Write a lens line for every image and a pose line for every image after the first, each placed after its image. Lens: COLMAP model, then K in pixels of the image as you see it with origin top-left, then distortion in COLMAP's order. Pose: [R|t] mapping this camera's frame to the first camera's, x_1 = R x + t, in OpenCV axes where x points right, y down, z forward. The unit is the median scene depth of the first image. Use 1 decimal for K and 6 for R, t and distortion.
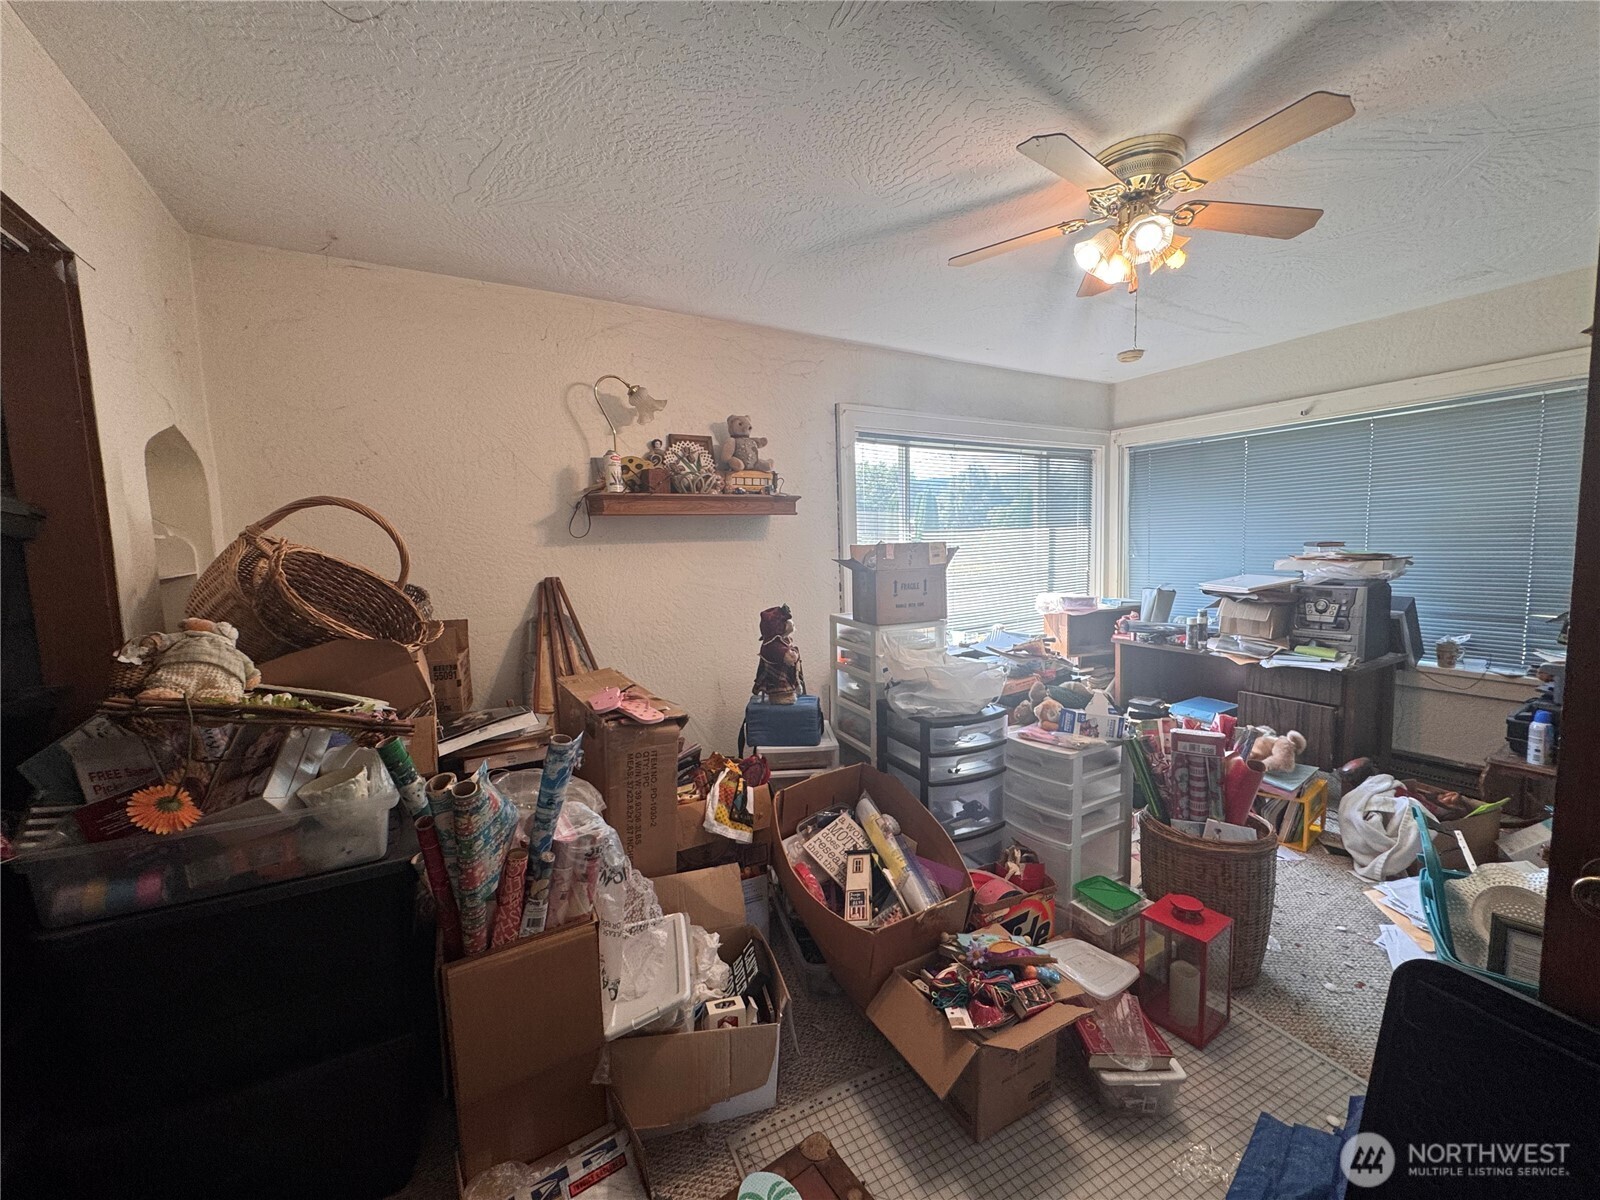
lens RADIAL K [[637.5, 0, 800.0], [0, 637.5, 600.0], [0, 0, 1]] dist [-0.003179, 0.000029]
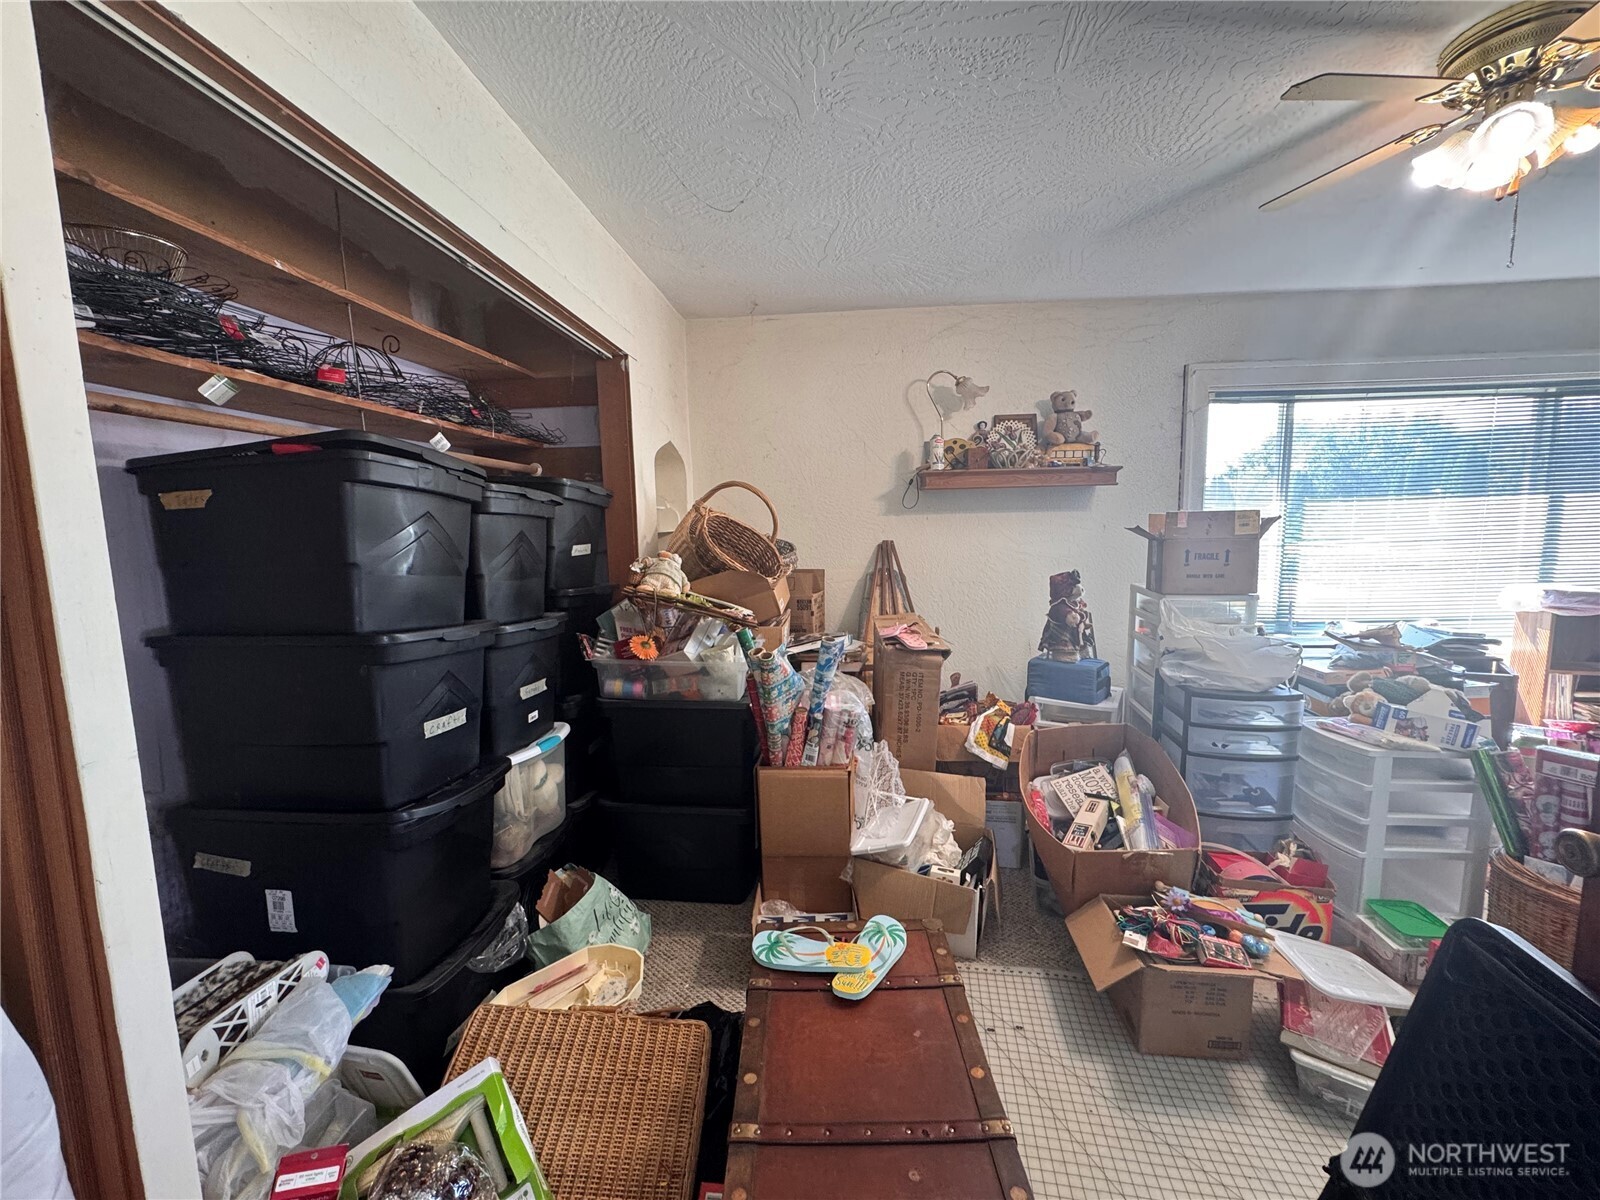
lens RADIAL K [[637.5, 0, 800.0], [0, 637.5, 600.0], [0, 0, 1]] dist [-0.003179, 0.000029]
pose [[0.815252, 0.077075, -0.573955, 0.260496], [-0.055695, 0.996945, 0.054768, 0.029237], [0.576422, -0.012683, 0.817054, -0.163777]]
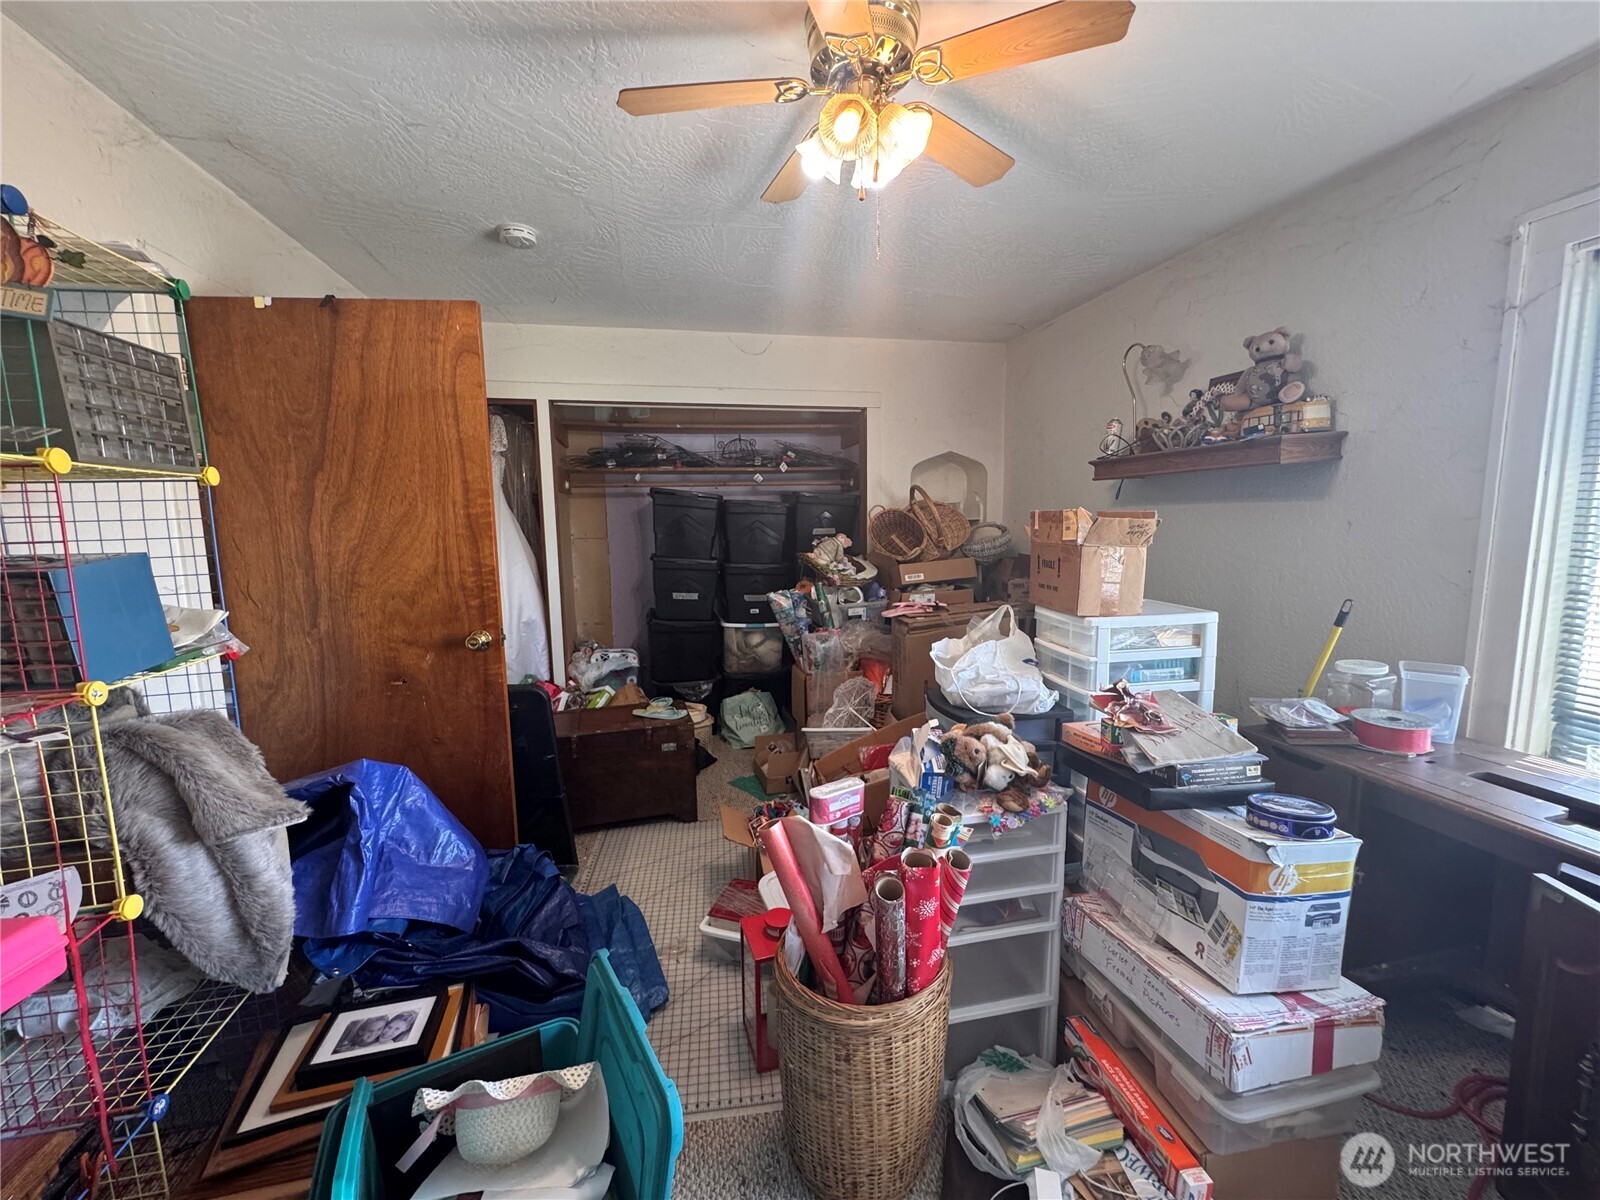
lens RADIAL K [[637.5, 0, 800.0], [0, 637.5, 600.0], [0, 0, 1]] dist [-0.003179, 0.000029]
pose [[-0.295843, 0.153836, -0.942768, 1.162544], [-0.065779, 0.981323, 0.180769, -0.112723], [0.952969, 0.115494, -0.280198, 1.011709]]
